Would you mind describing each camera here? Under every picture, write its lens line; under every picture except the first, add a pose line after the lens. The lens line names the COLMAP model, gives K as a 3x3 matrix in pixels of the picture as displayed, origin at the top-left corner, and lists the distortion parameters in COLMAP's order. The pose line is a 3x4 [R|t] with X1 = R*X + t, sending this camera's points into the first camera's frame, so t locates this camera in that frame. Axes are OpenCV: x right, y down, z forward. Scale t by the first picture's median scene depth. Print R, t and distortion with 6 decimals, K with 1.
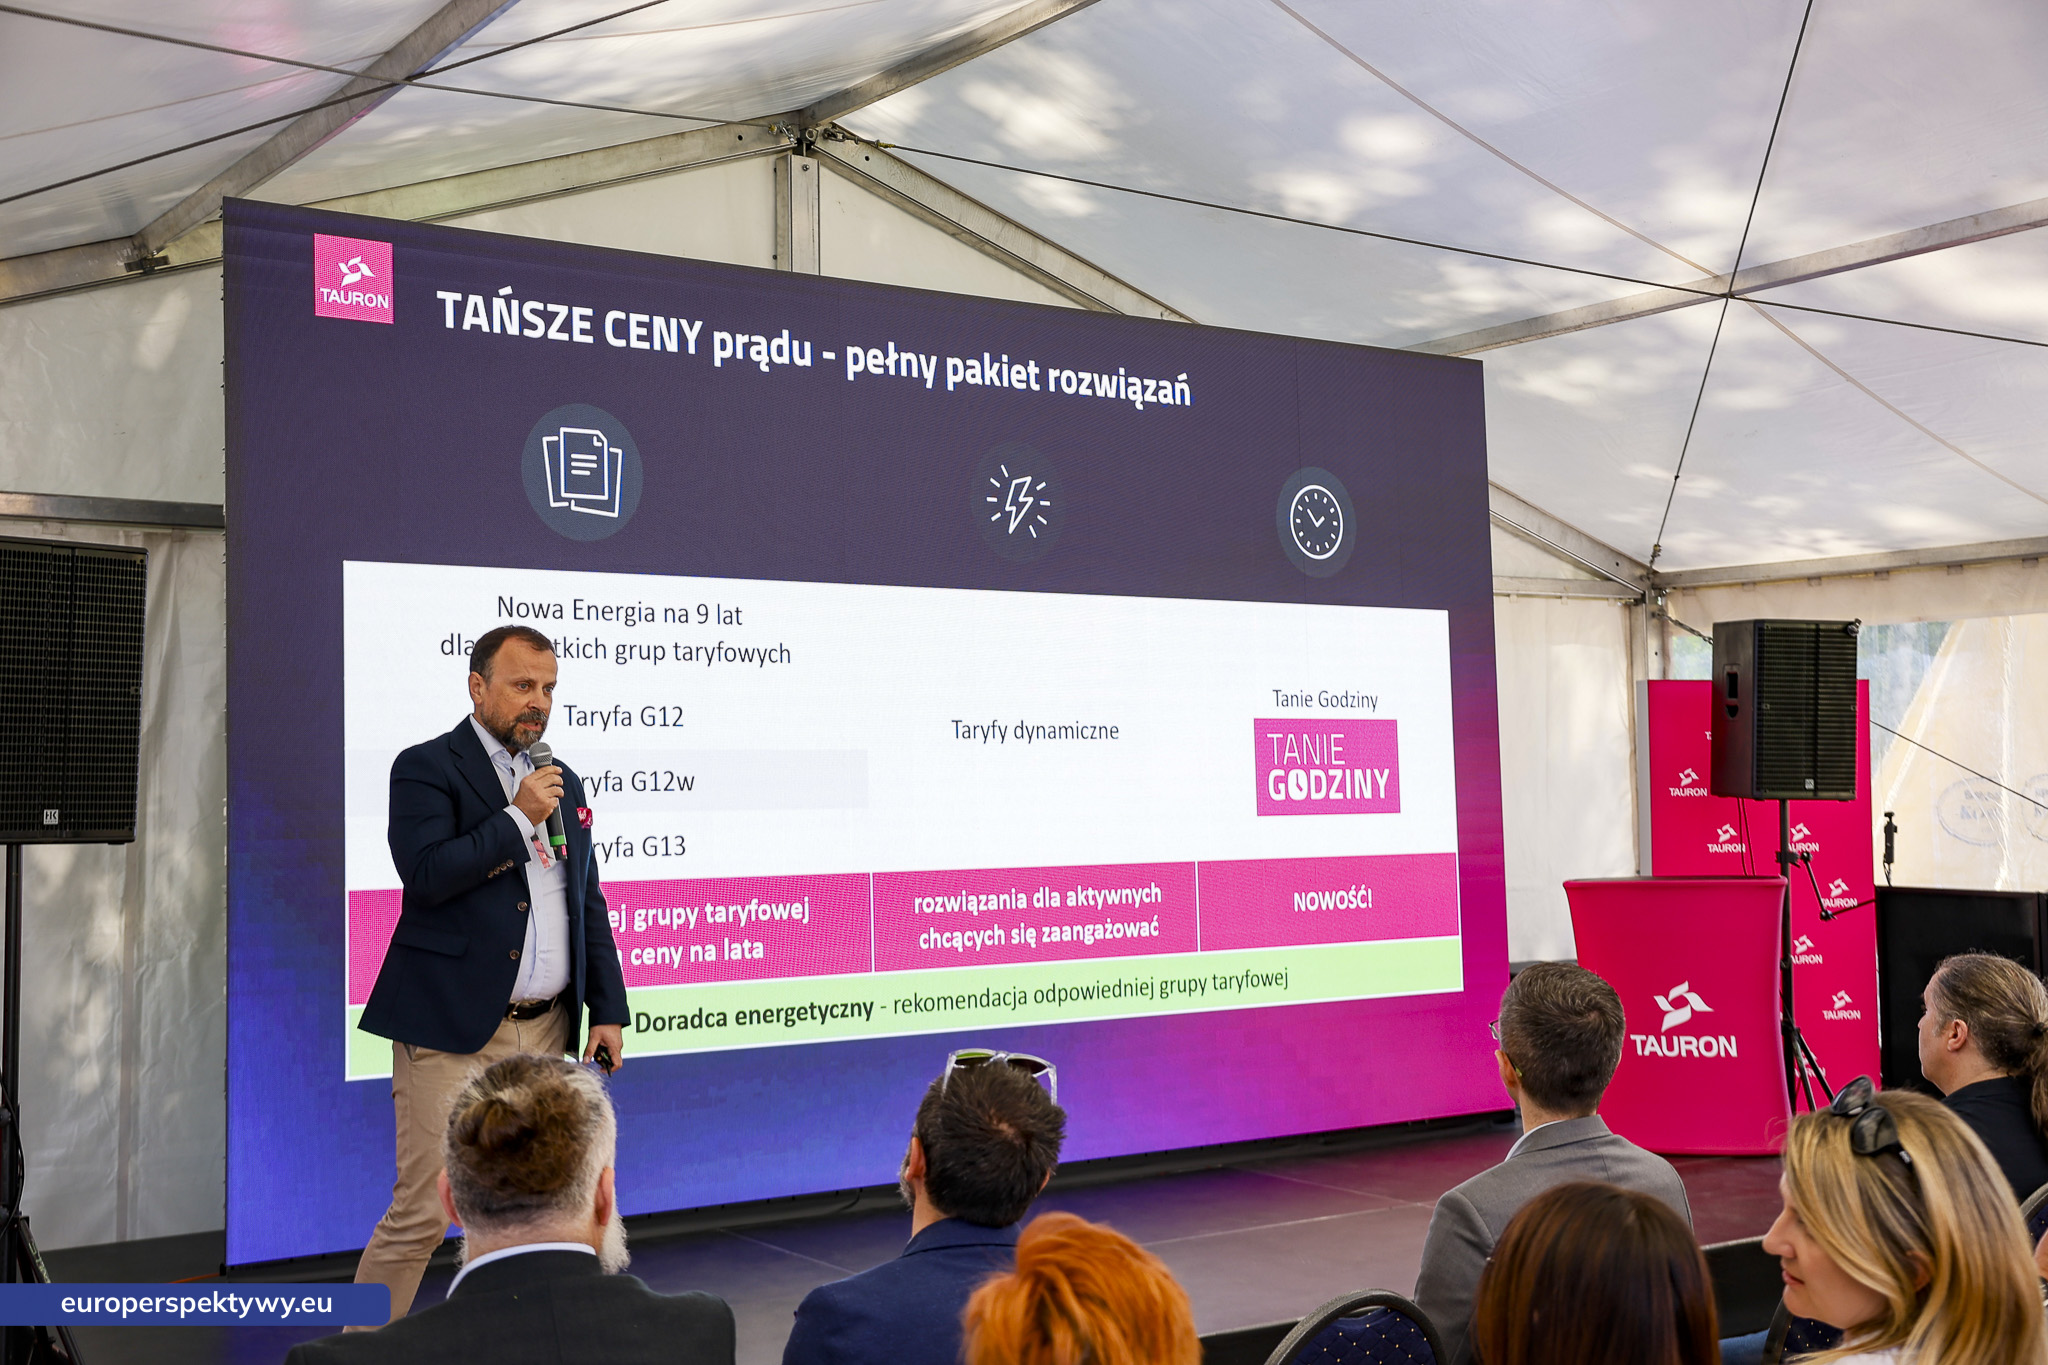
lens RADIAL K [[2359.0, 0, 1022.8], [0, 2359.0, 697.1], [0, 0, 1]] dist [0.037686, 0.000000]
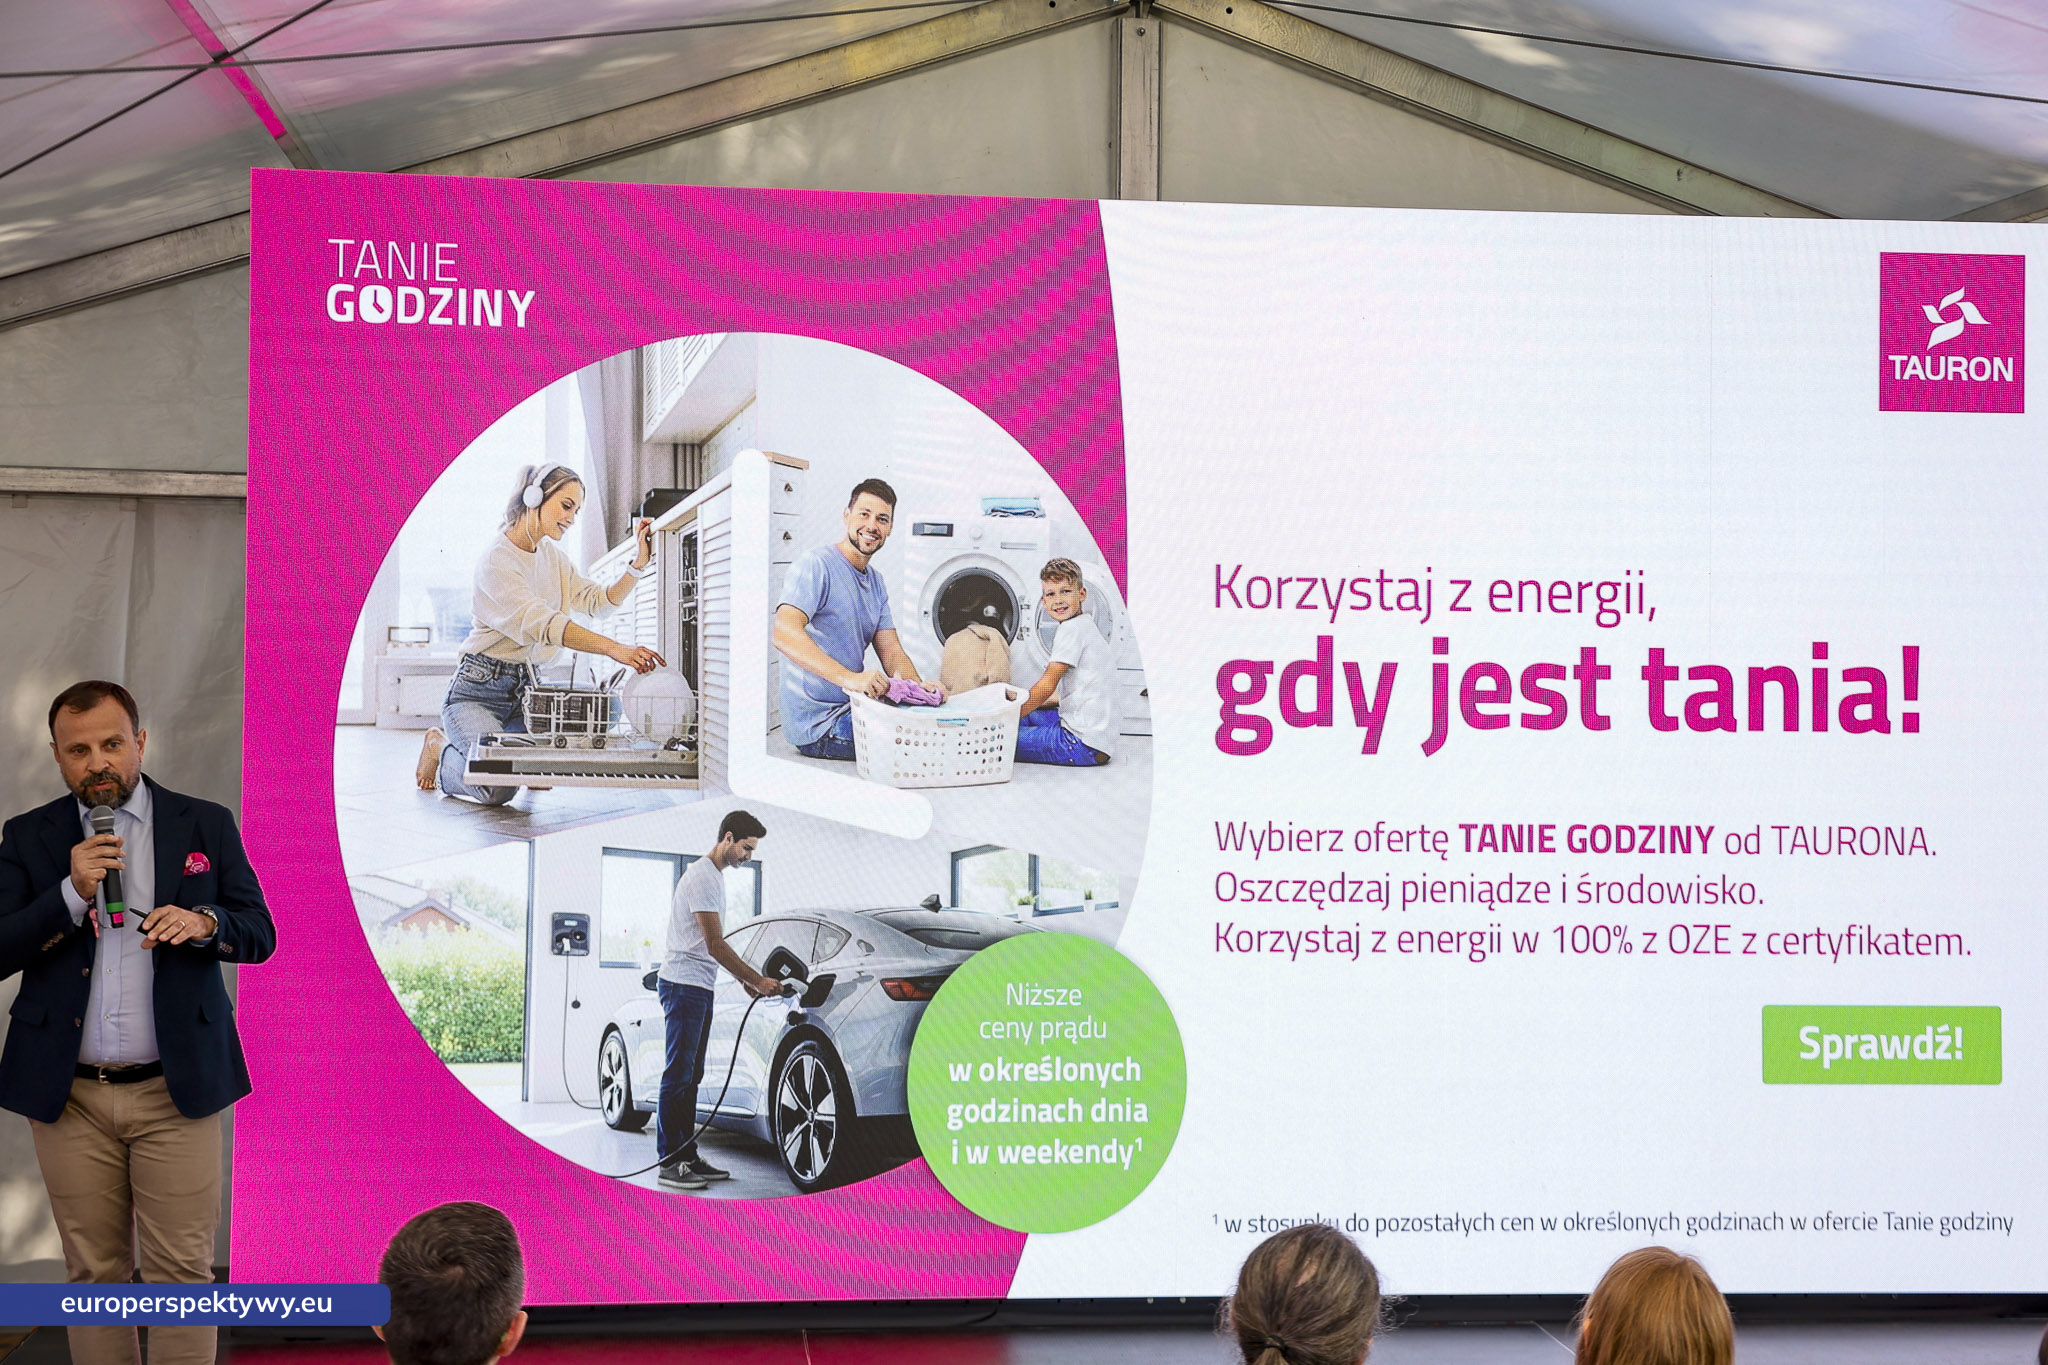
lens RADIAL K [[2986.5, 0, 1017.1], [0, 2986.5, 686.1], [0, 0, 1]] dist [0.099239, 0.000000]
pose [[0.887473, 0.025048, -0.460178, 0.350045], [-0.005517, 0.999028, 0.043739, -0.045374], [0.460827, -0.036279, 0.886748, 0.062623]]
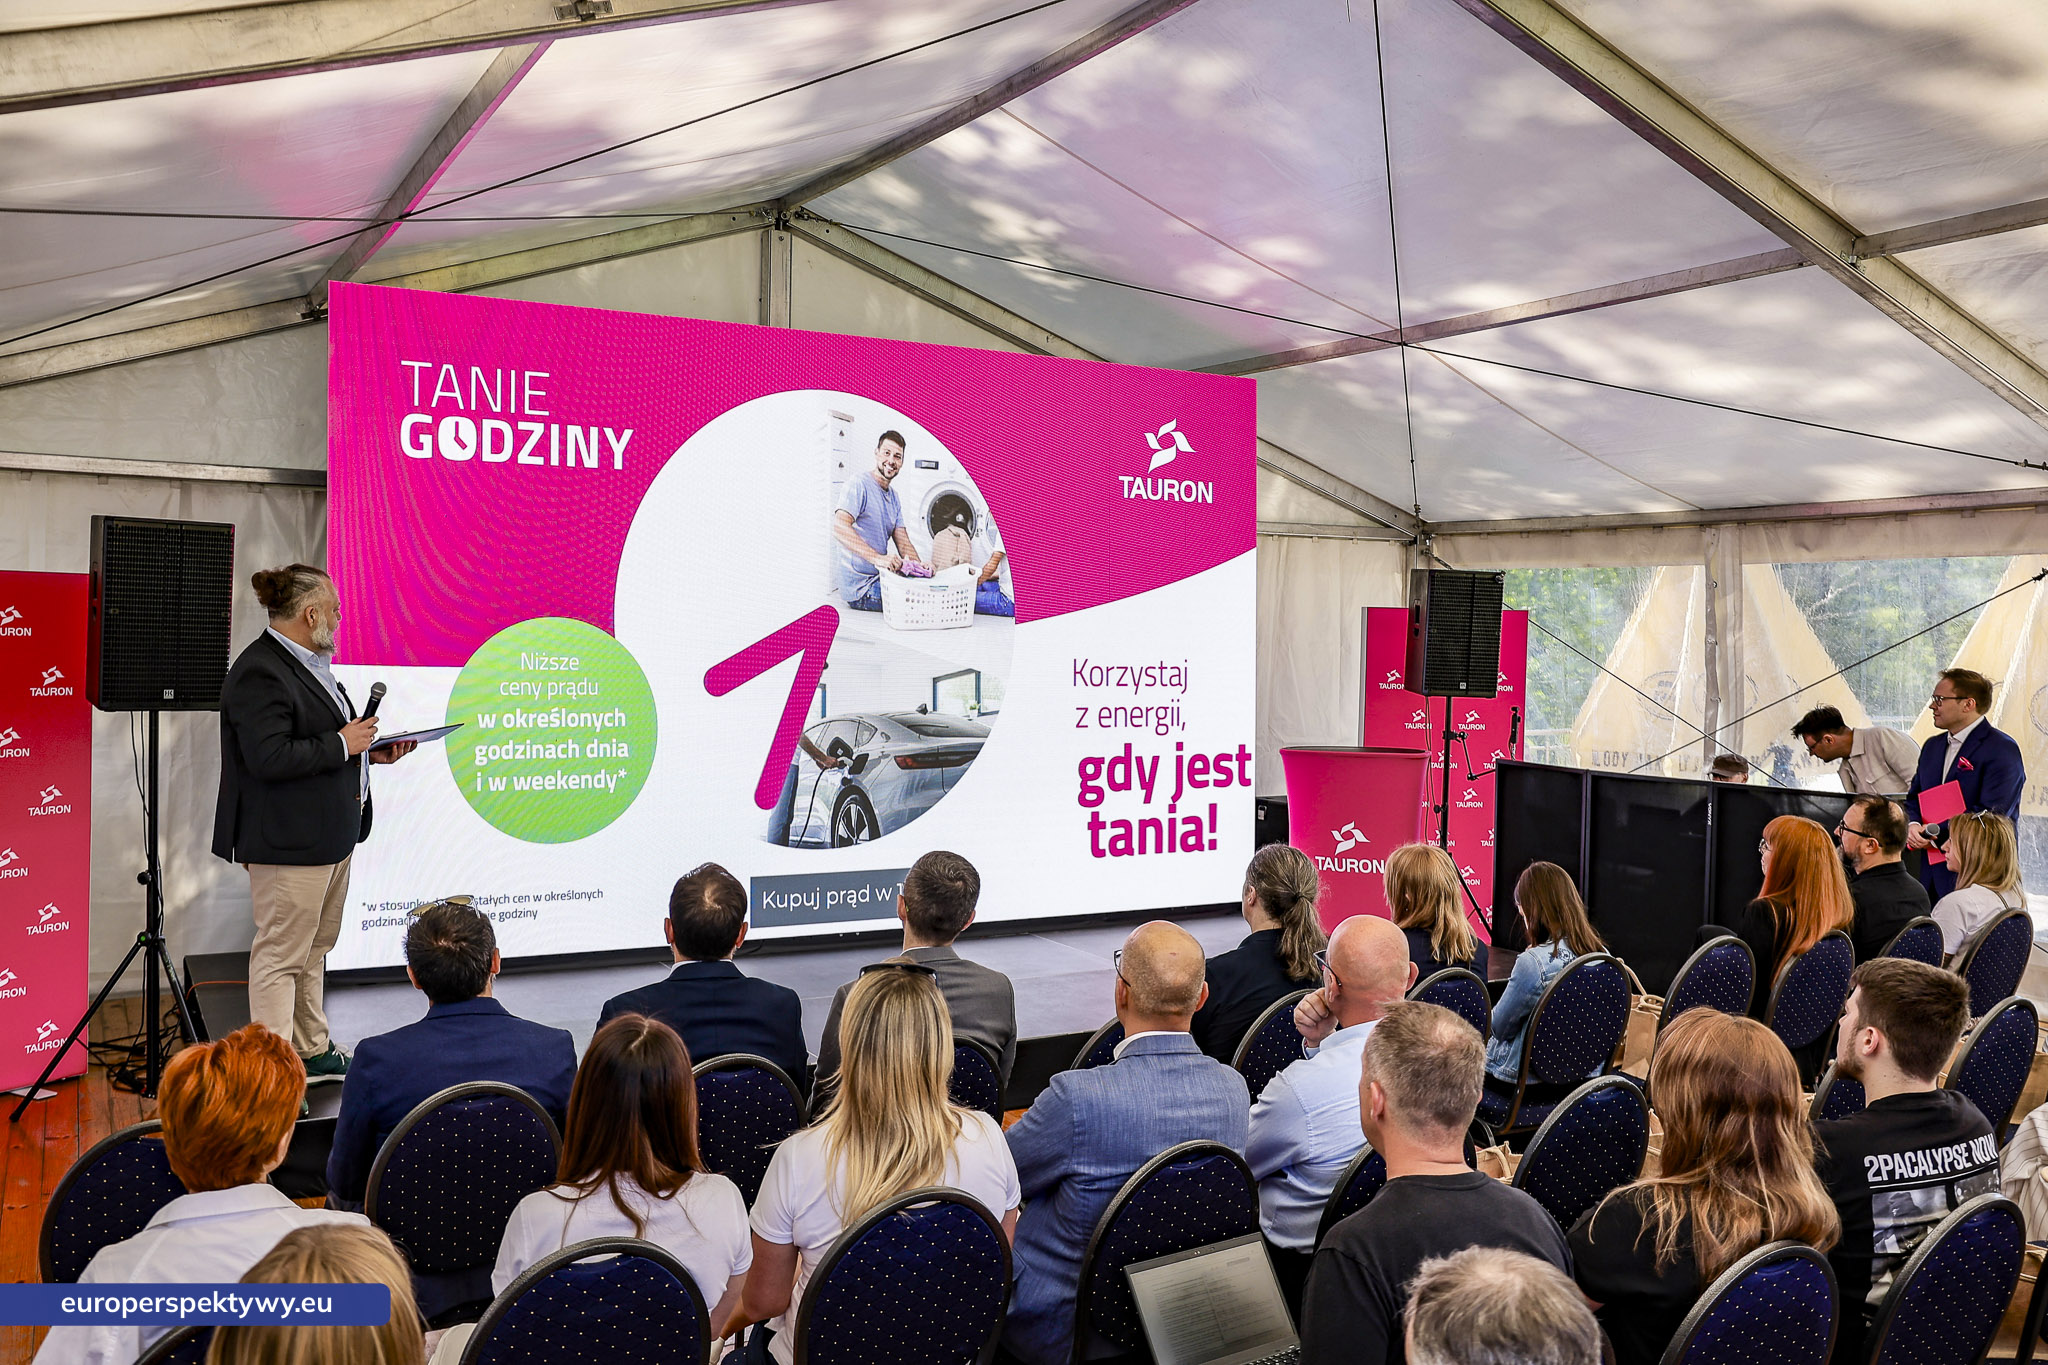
lens RADIAL K [[1727.9, 0, 1023.1], [0, 1727.9, 682.6], [0, 0, 1]] dist [-0.063215, 0.070004]
pose [[0.996113, 0.033092, -0.081635, 0.151690], [-0.027195, 0.997010, 0.072324, -0.032965], [0.083784, -0.069823, 0.994035, -0.055197]]
